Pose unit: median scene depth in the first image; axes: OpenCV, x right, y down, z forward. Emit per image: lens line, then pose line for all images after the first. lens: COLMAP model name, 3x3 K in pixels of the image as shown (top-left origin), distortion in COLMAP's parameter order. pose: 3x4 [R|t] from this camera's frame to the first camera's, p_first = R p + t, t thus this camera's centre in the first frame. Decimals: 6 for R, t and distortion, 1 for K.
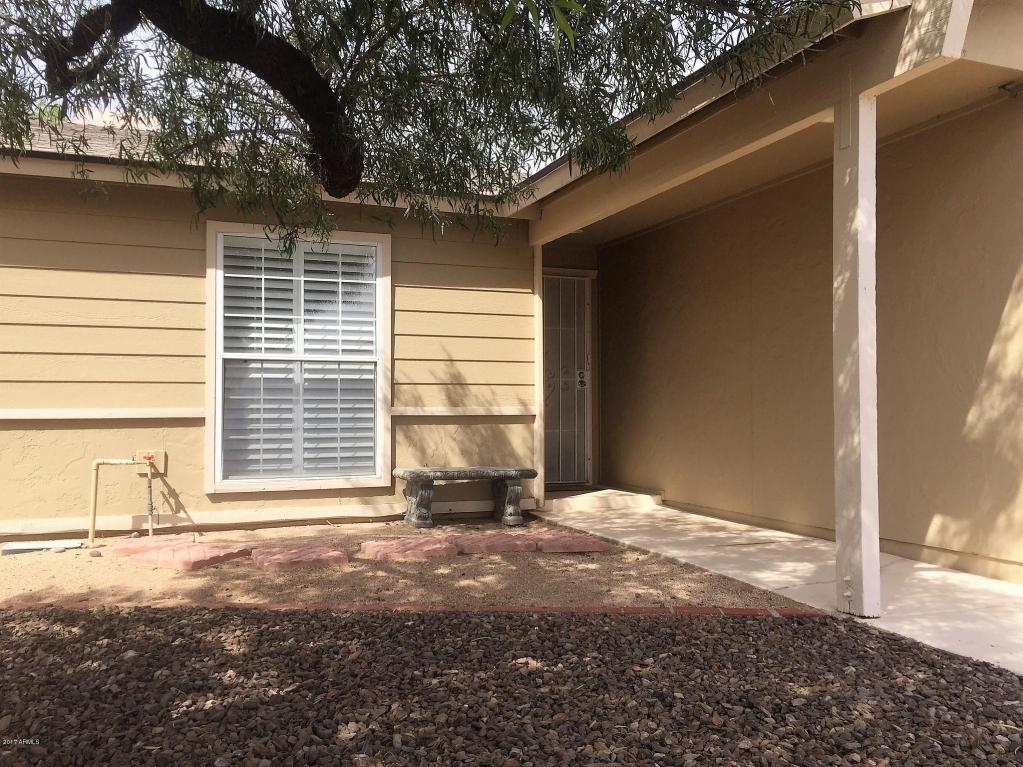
lens RADIAL K [[874.8, 0, 511.5], [0, 874.8, 383.5], [0, 0, 1]] dist [0.047632, -0.007095]
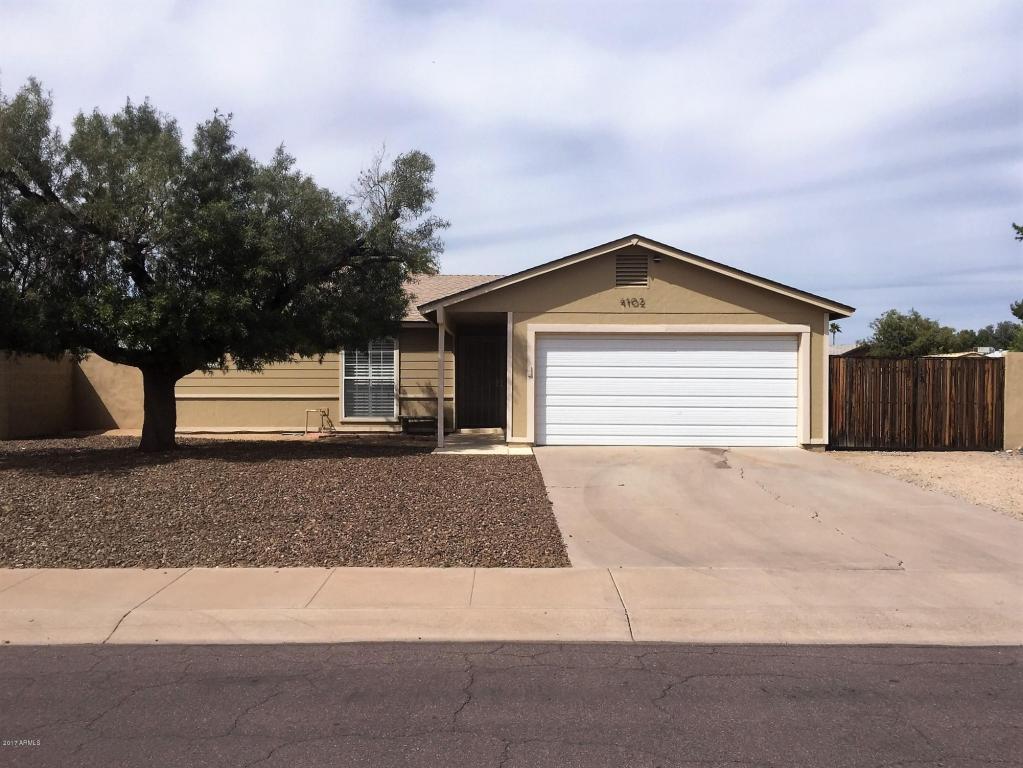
lens RADIAL K [[874.8, 0, 511.5], [0, 874.8, 384.0], [0, 0, 1]] dist [0.047632, -0.007095]
pose [[0.932713, 0.007335, -0.360544, 1.282660], [0.005873, 0.999352, 0.035523, -0.111733], [0.360571, -0.035250, 0.932065, -1.607099]]
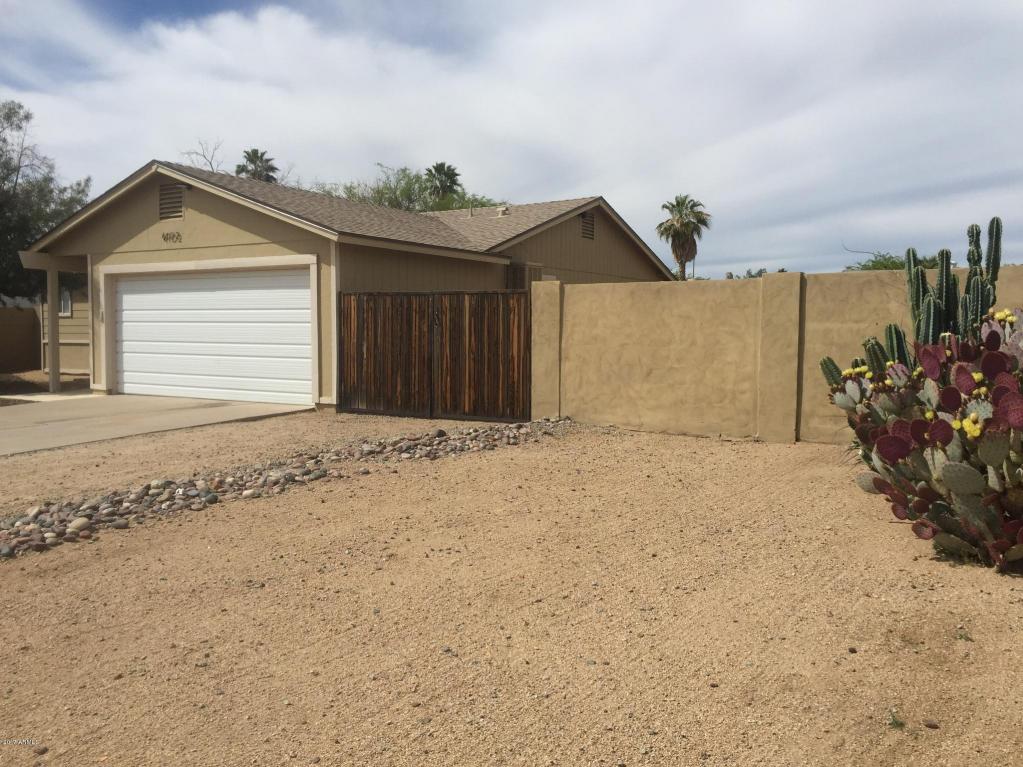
lens RADIAL K [[874.8, 0, 511.5], [0, 874.8, 383.5], [0, 0, 1]] dist [0.047632, -0.007095]
pose [[0.600882, 0.049774, -0.797786, 2.977121], [0.017301, 0.997016, 0.075234, -0.038351], [0.799150, -0.059009, 0.598228, 0.118370]]
